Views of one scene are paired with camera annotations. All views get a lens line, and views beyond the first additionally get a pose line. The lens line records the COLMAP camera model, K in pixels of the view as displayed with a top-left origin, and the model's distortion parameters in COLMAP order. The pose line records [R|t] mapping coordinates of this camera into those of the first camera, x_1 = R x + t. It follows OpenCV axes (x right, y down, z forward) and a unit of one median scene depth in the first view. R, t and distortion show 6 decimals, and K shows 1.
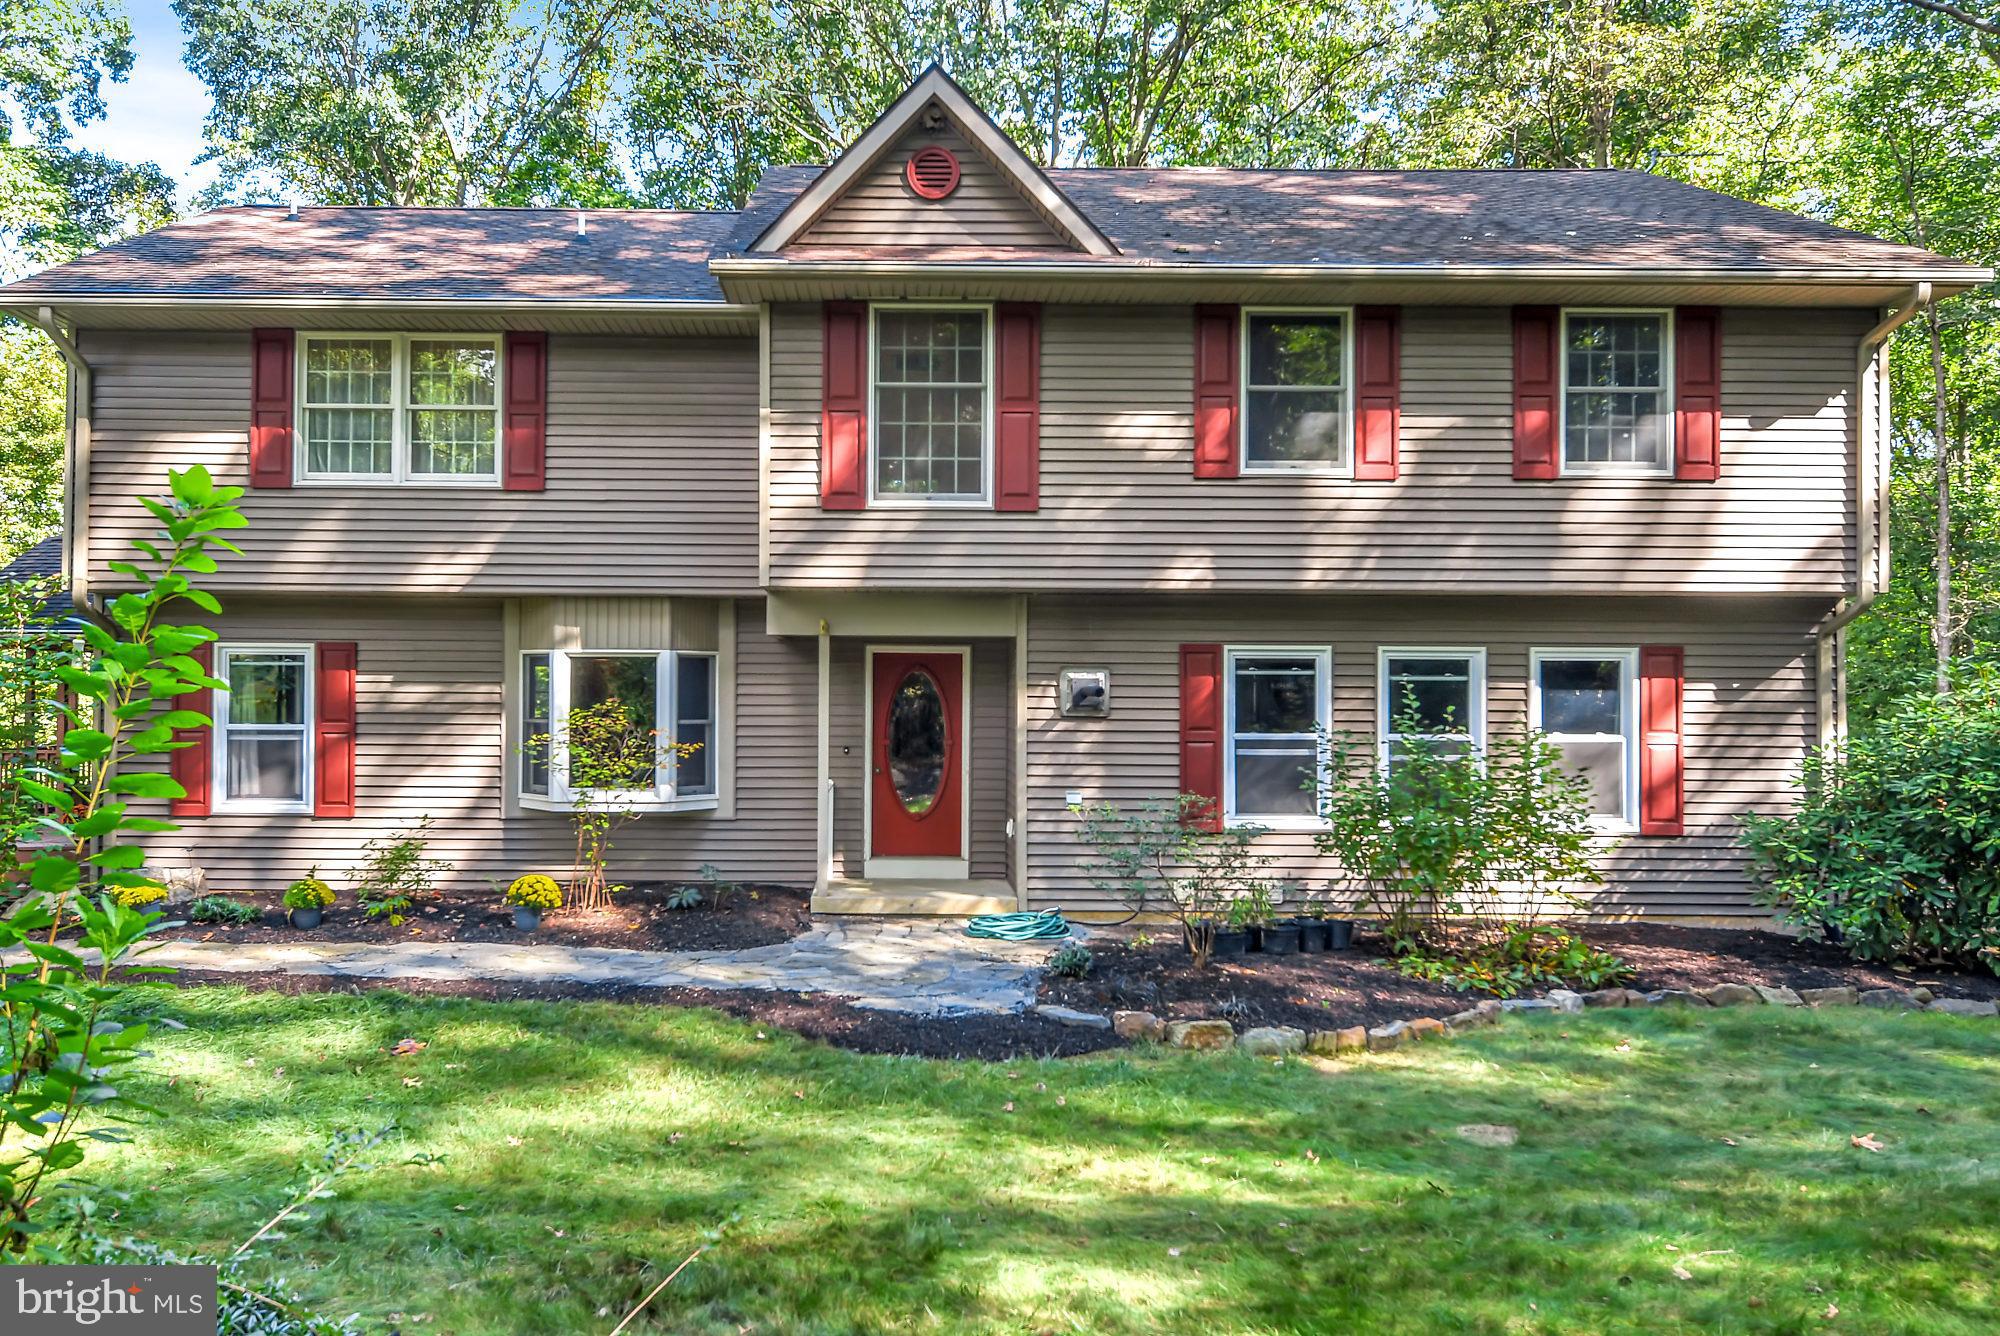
lens RADIAL K [[1467.3, 0, 1000.6], [0, 1467.3, 669.1], [0, 0, 1]] dist [0.006672, -0.001135]
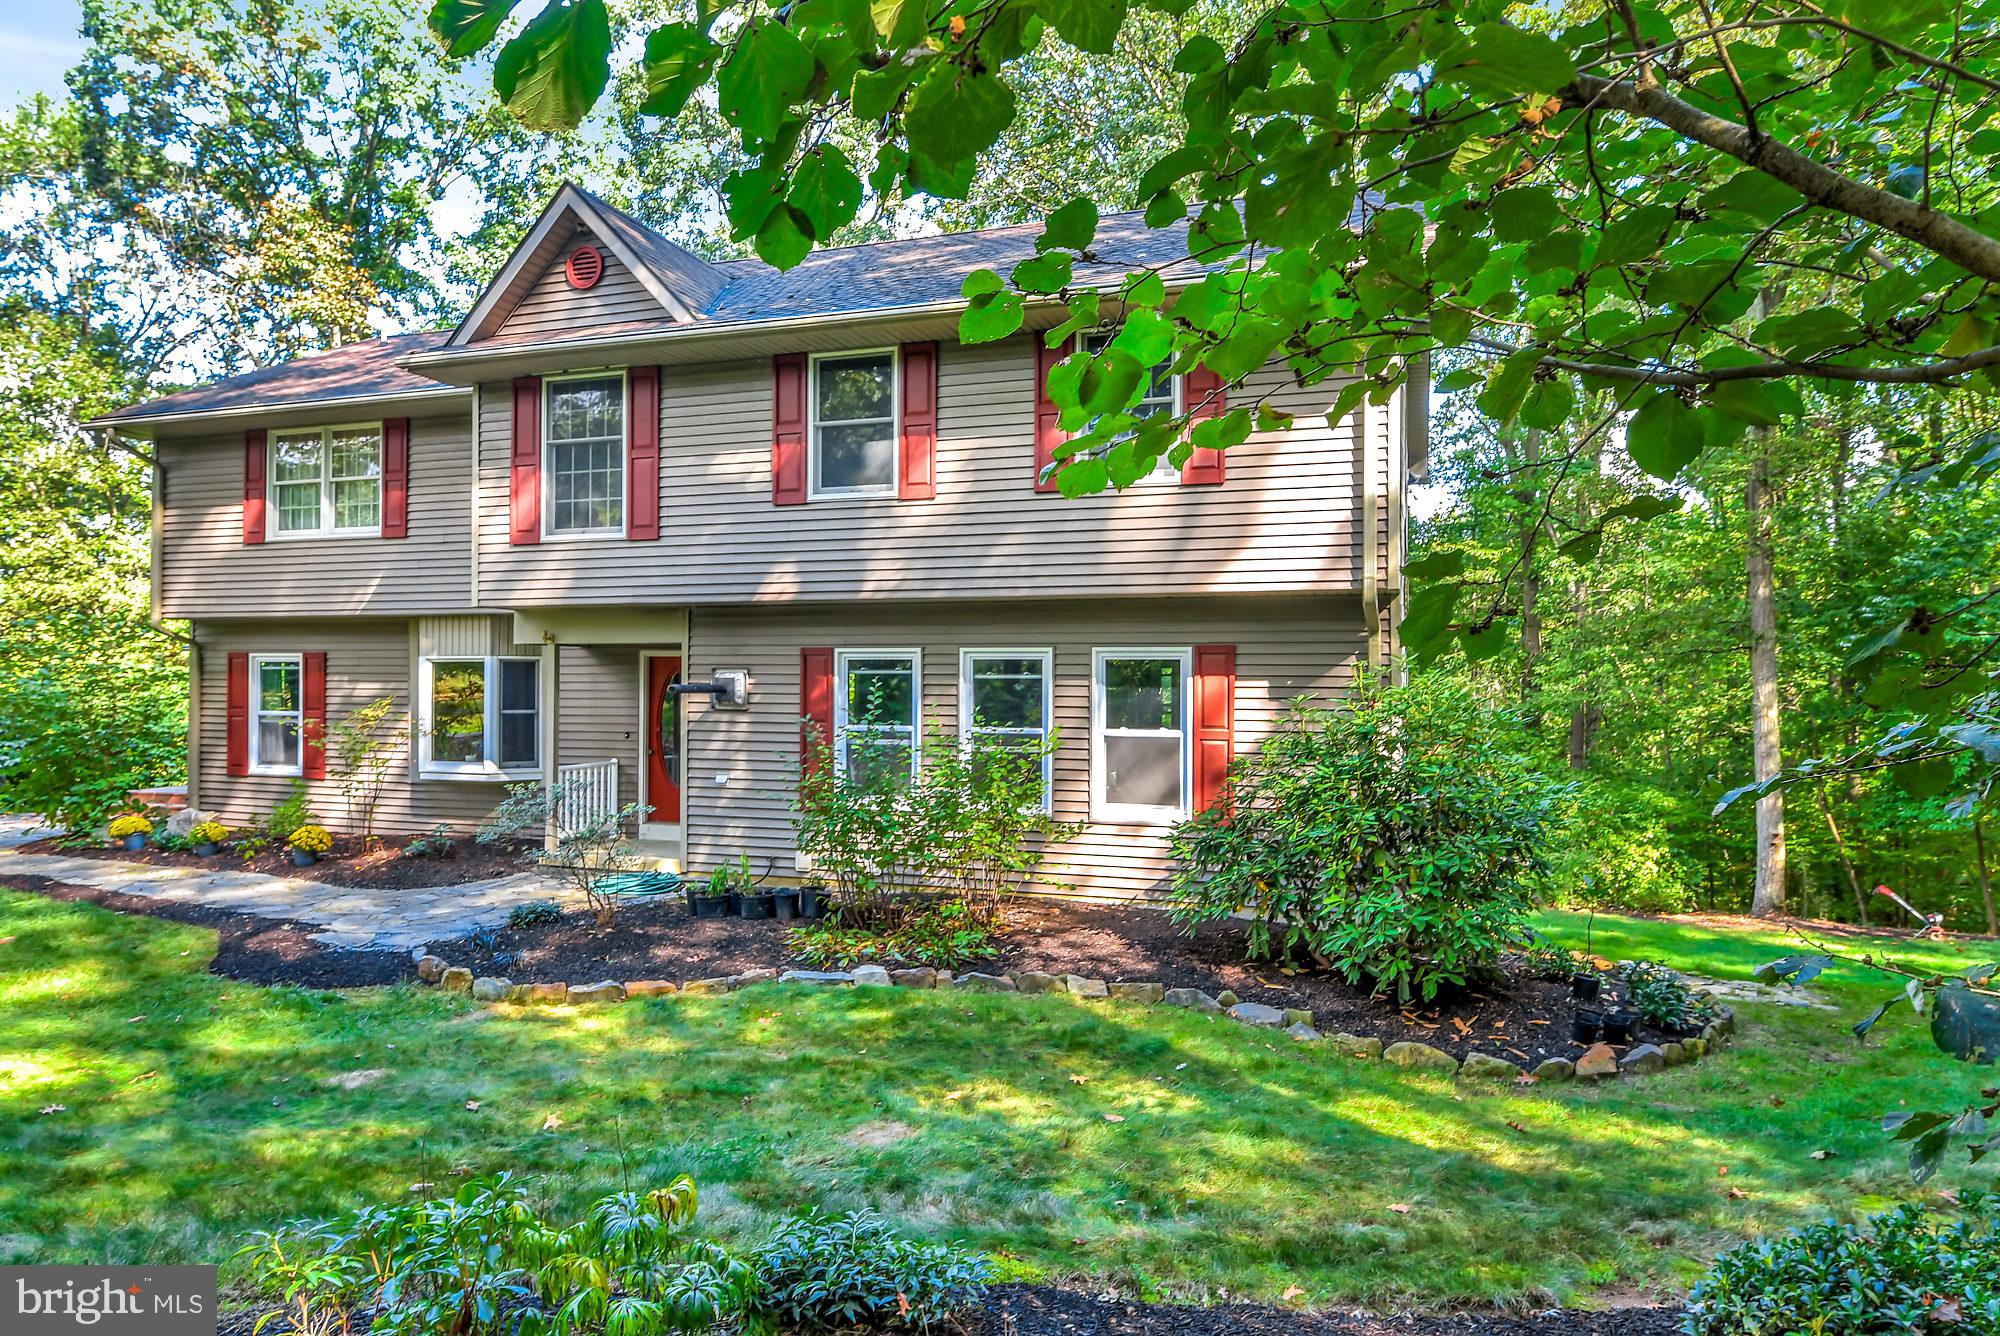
lens RADIAL K [[1209.4, 0, 1000.3], [0, 1209.4, 667.3], [0, 0, 1]] dist [-0.002987, -0.000410]
pose [[0.946728, -0.005135, -0.321992, 0.580915], [0.005326, 0.999986, -0.000289, -0.000656], [0.321989, -0.001441, 0.946742, 0.143866]]
